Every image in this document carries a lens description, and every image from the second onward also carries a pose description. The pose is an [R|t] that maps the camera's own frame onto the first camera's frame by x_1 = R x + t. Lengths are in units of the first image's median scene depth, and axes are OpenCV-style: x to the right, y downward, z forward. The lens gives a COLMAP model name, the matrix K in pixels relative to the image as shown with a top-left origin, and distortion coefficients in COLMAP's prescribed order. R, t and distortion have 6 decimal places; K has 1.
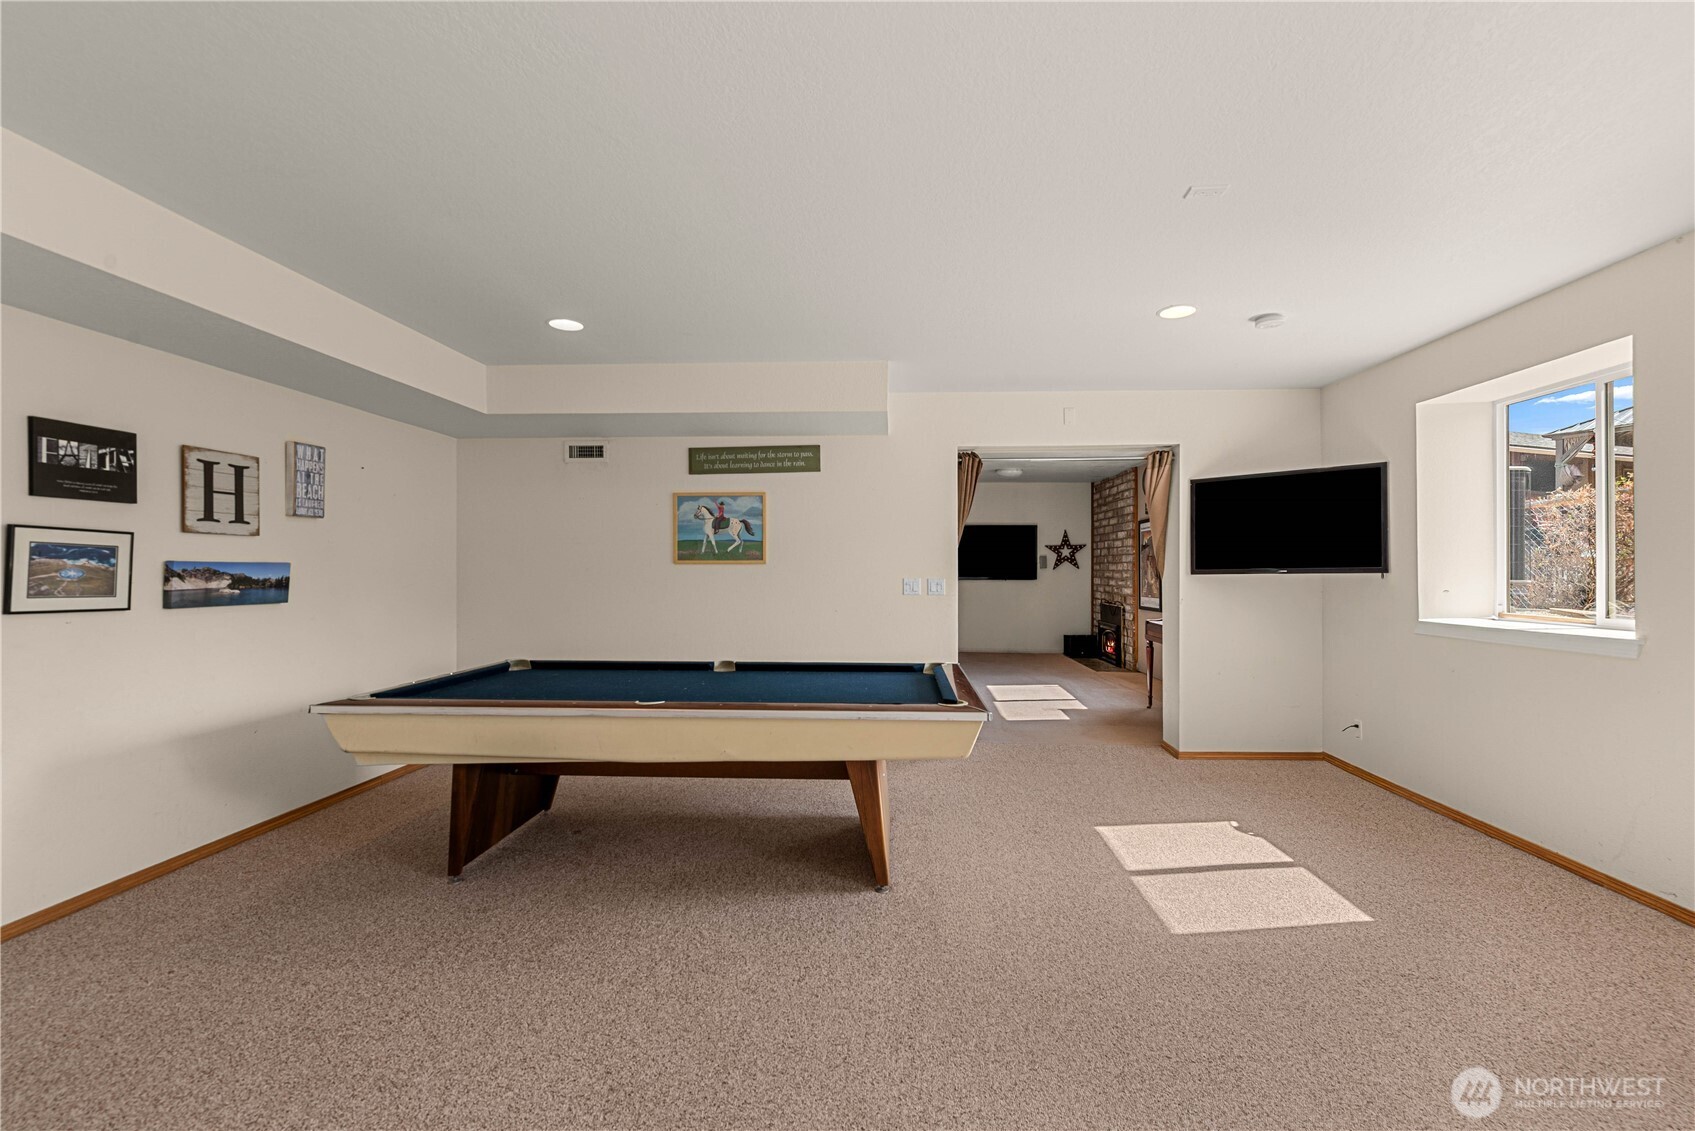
lens RADIAL K [[734.9, 0, 858.5], [0, 734.9, 568.1], [0, 0, 1]] dist [0.000248, 0.000159]
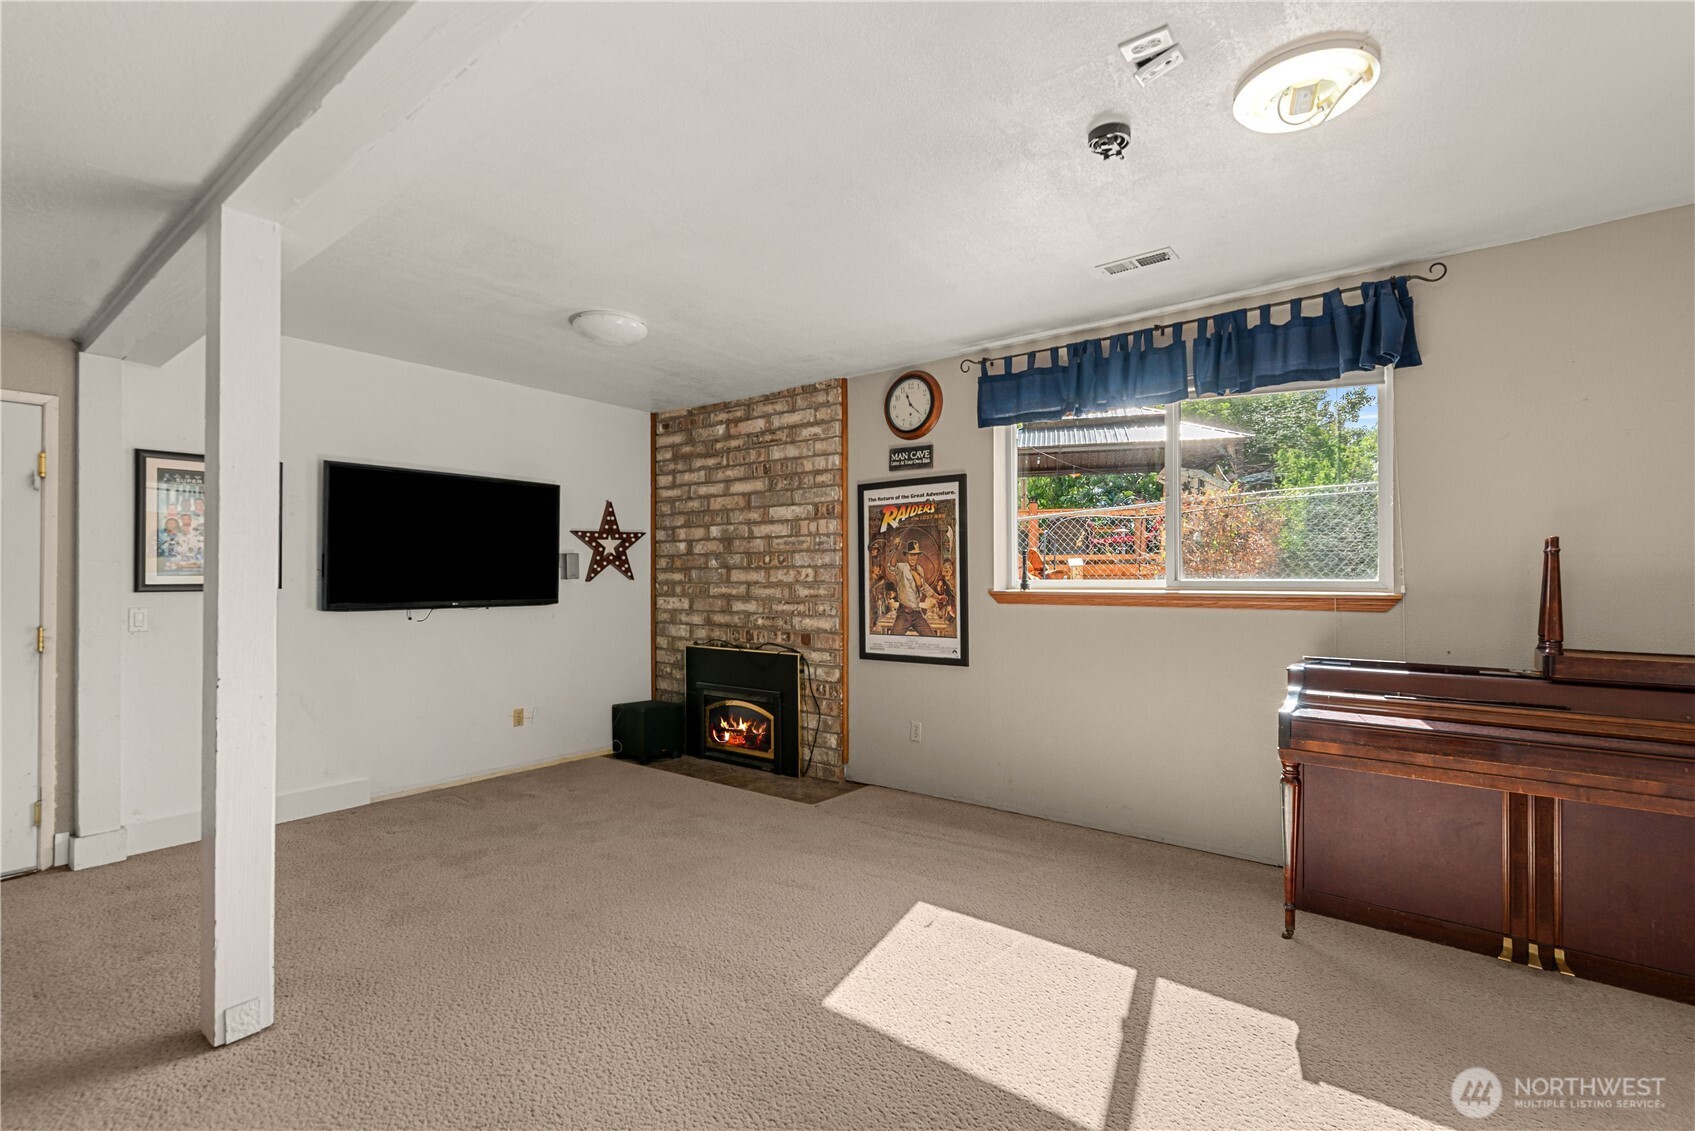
lens RADIAL K [[734.9, 0, 858.5], [0, 734.9, 568.1], [0, 0, 1]] dist [0.000248, 0.000159]
pose [[0.577905, 0.011347, 0.816025, -0.025275], [0.001879, 0.999882, -0.015235, 0.001176], [-0.816102, 0.010337, 0.577816, 0.578541]]
